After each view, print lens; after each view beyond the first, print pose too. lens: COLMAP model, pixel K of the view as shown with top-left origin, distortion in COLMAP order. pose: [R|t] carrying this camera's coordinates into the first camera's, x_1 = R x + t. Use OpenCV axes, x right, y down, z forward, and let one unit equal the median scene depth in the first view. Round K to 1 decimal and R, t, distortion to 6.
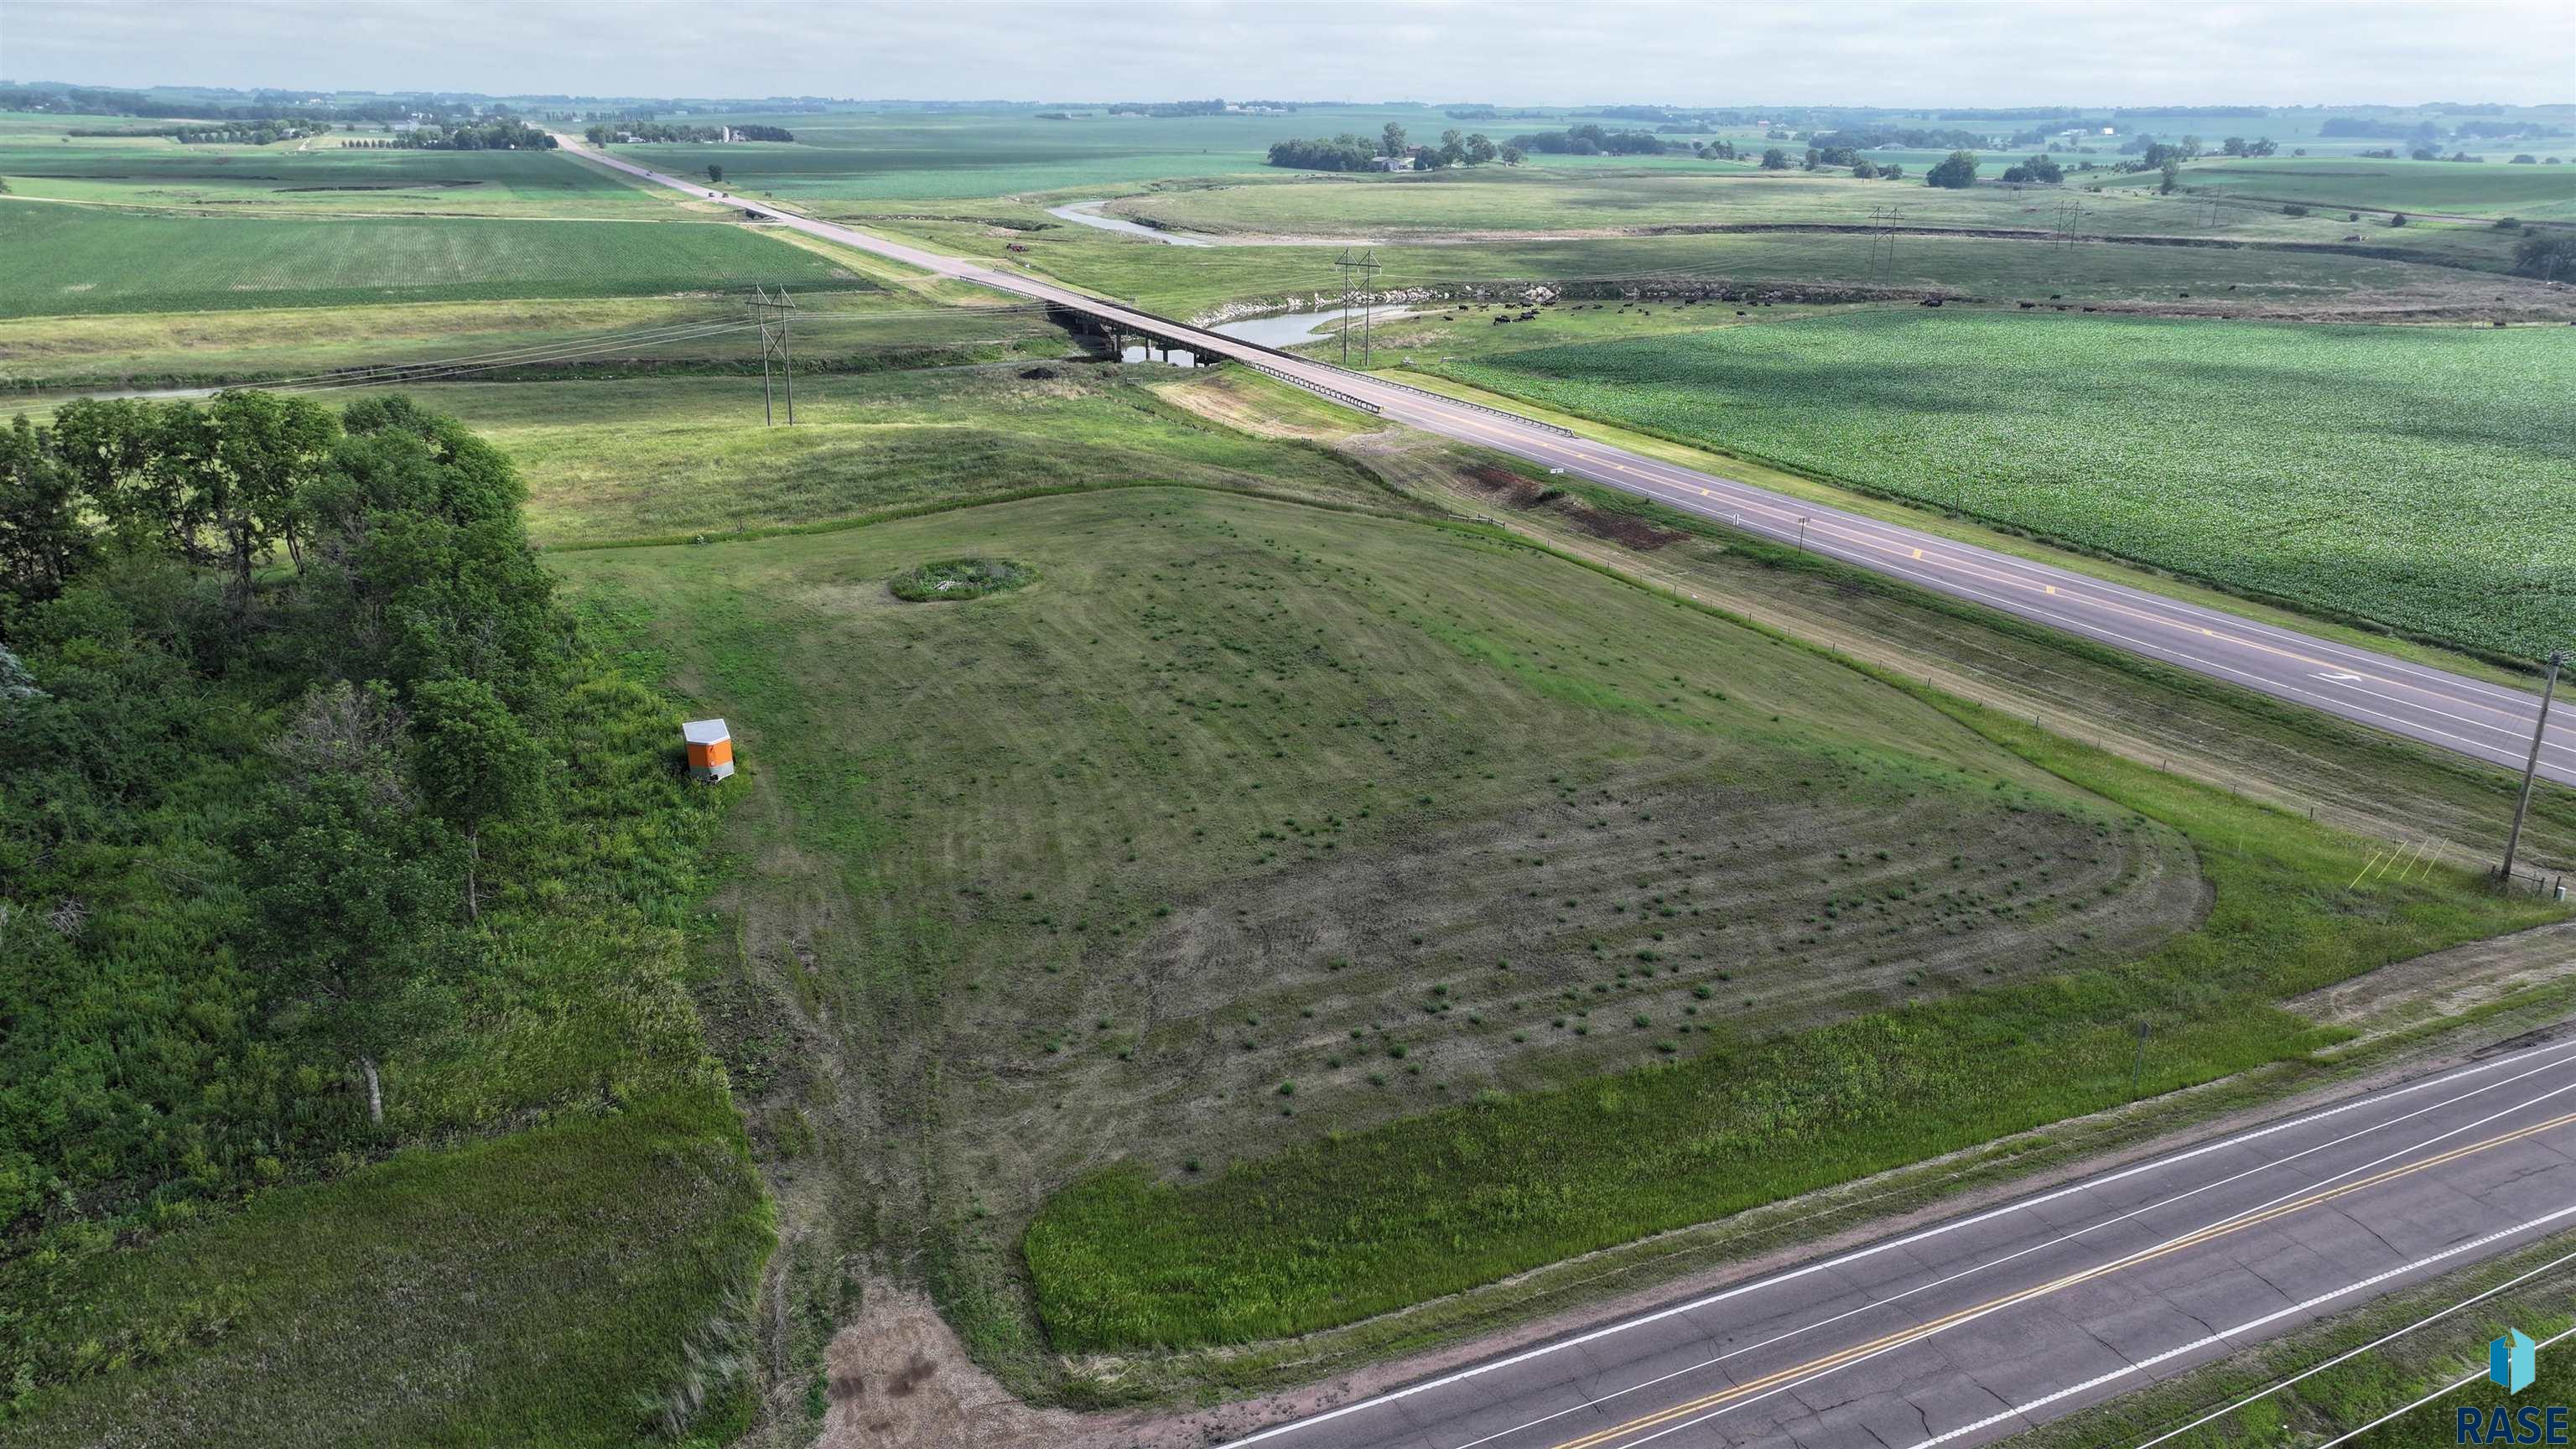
lens RADIAL K [[1813.8, 0, 1300.6], [0, 1813.8, 718.0], [0, 0, 1]] dist [-0.004639, 0.020250]
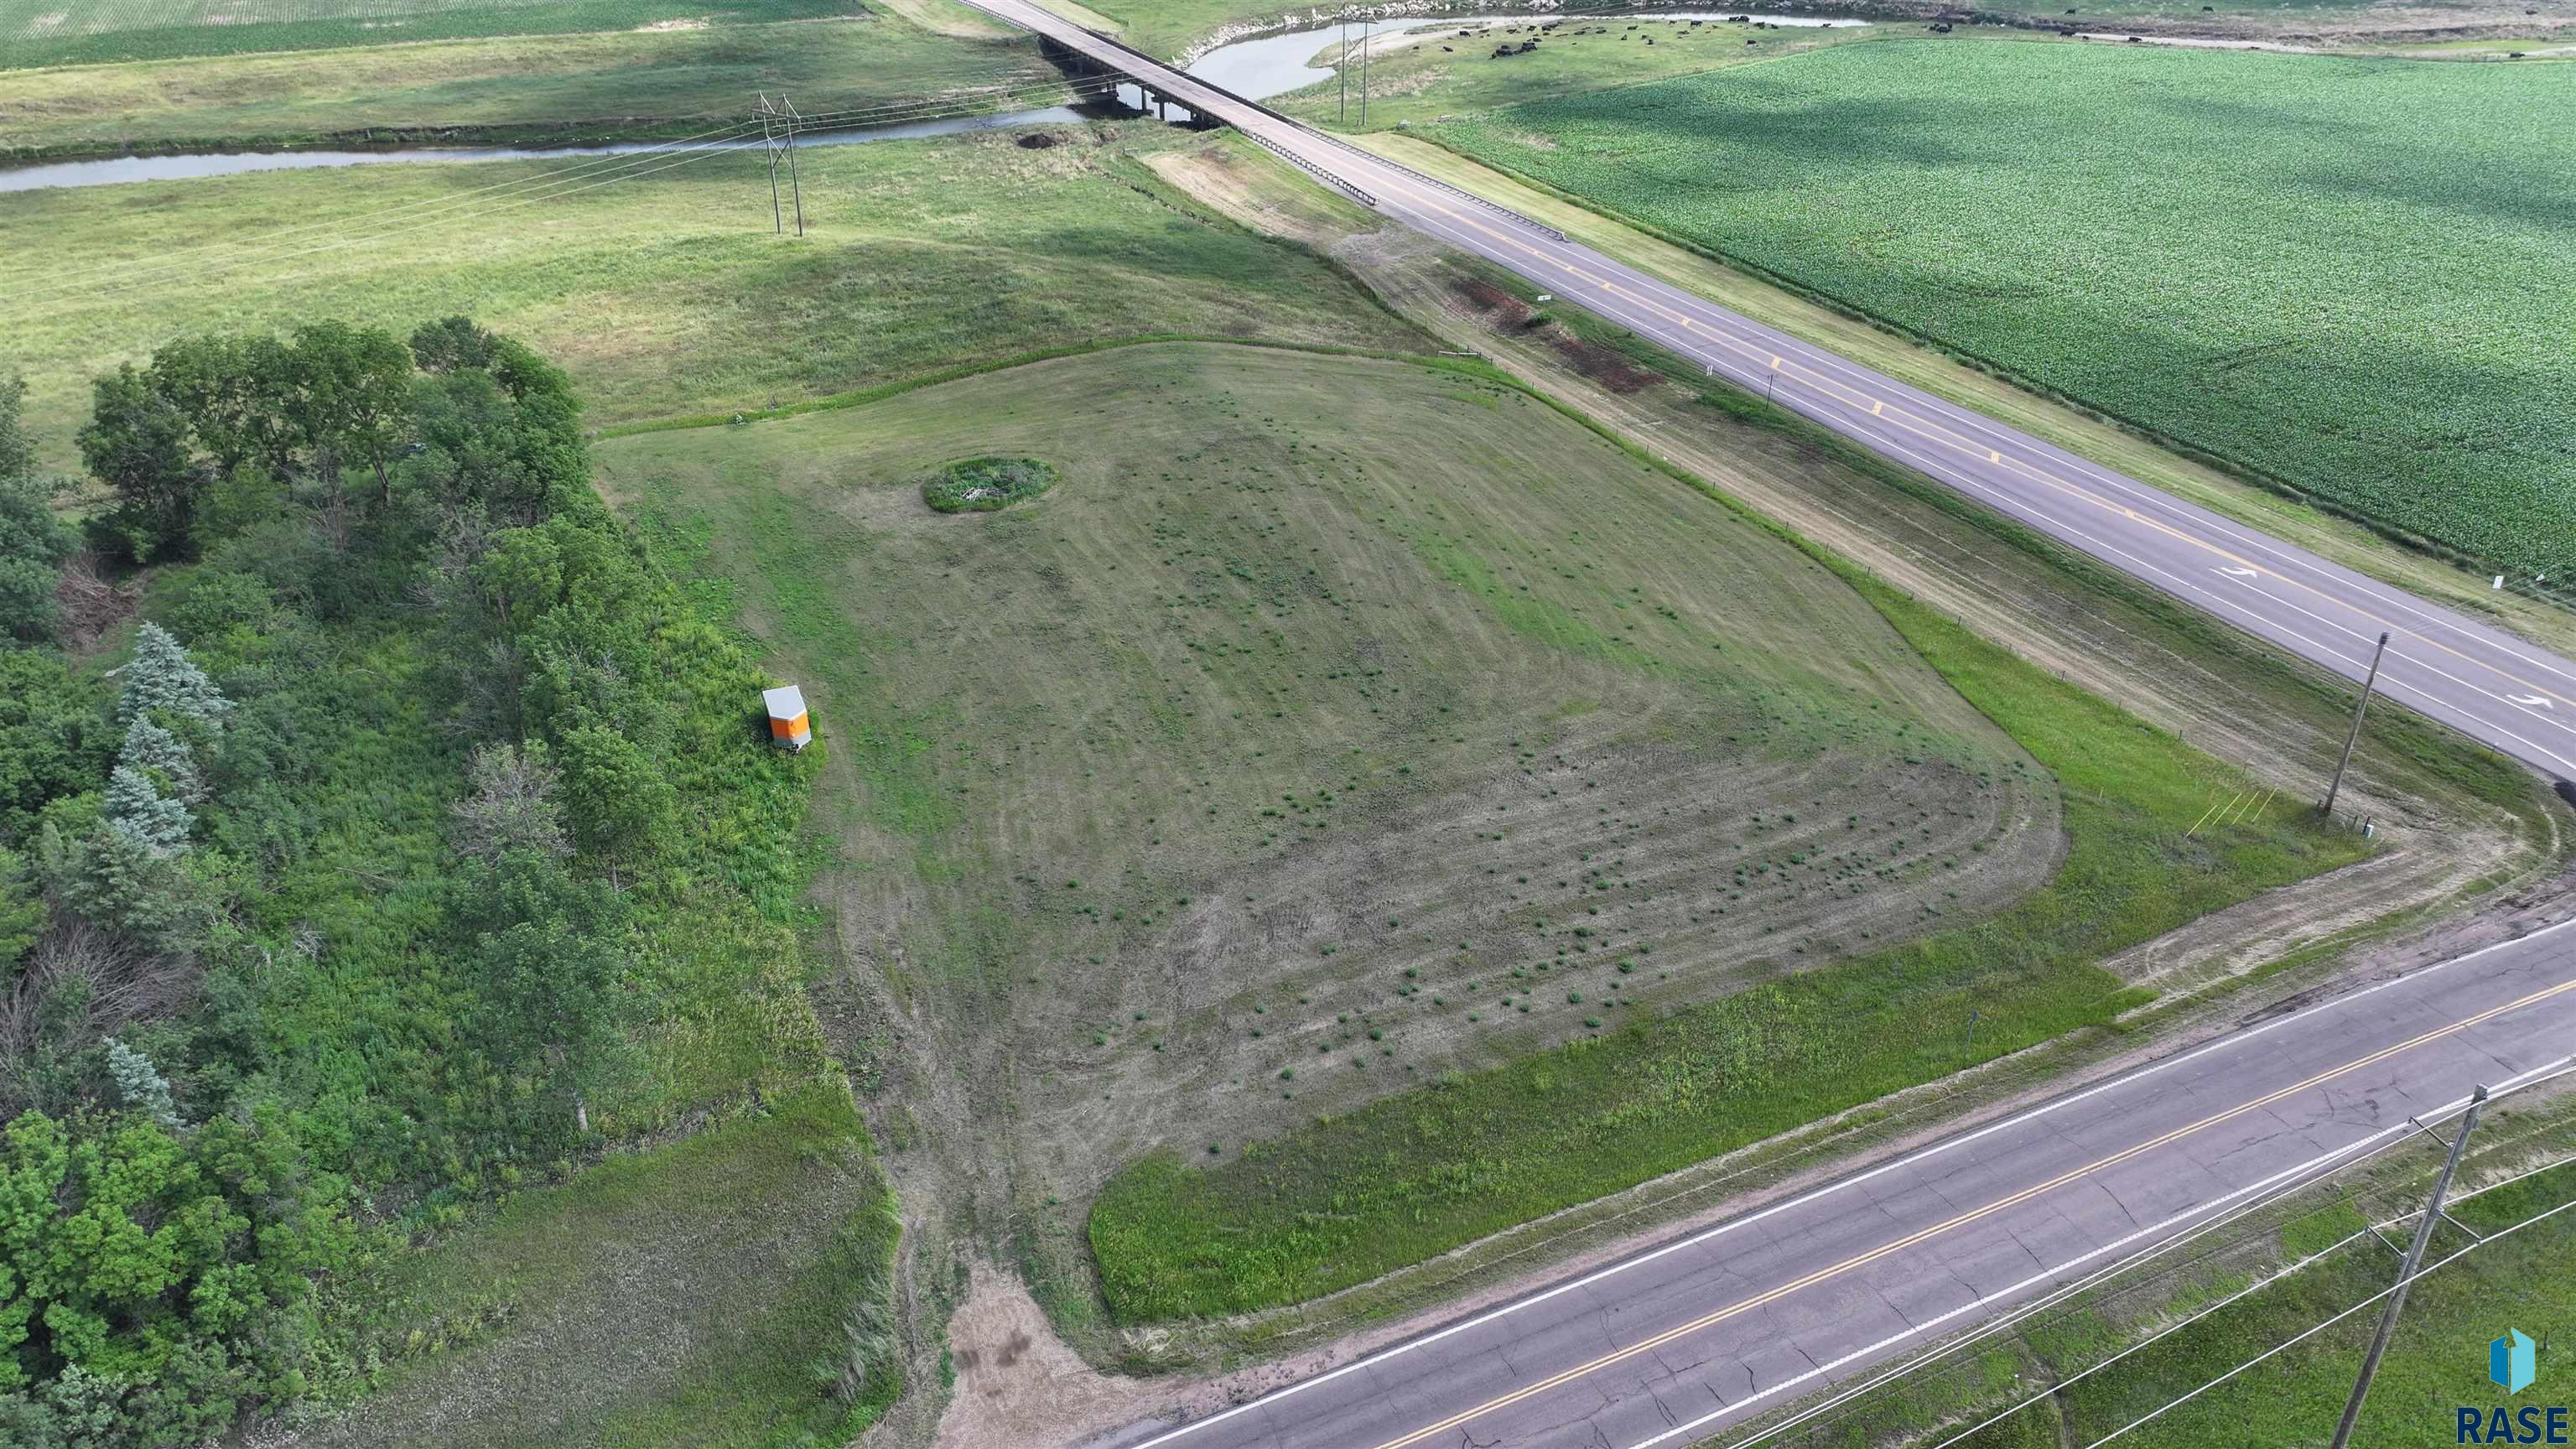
lens RADIAL K [[1813.8, 0, 1300.6], [0, 1813.8, 718.0], [0, 0, 1]] dist [-0.004639, 0.020250]
pose [[0.999996, -0.002958, 0.000063, 0.002183], [0.002894, 0.982311, 0.187235, -0.242367], [-0.000615, -0.187234, 0.982315, -0.171156]]
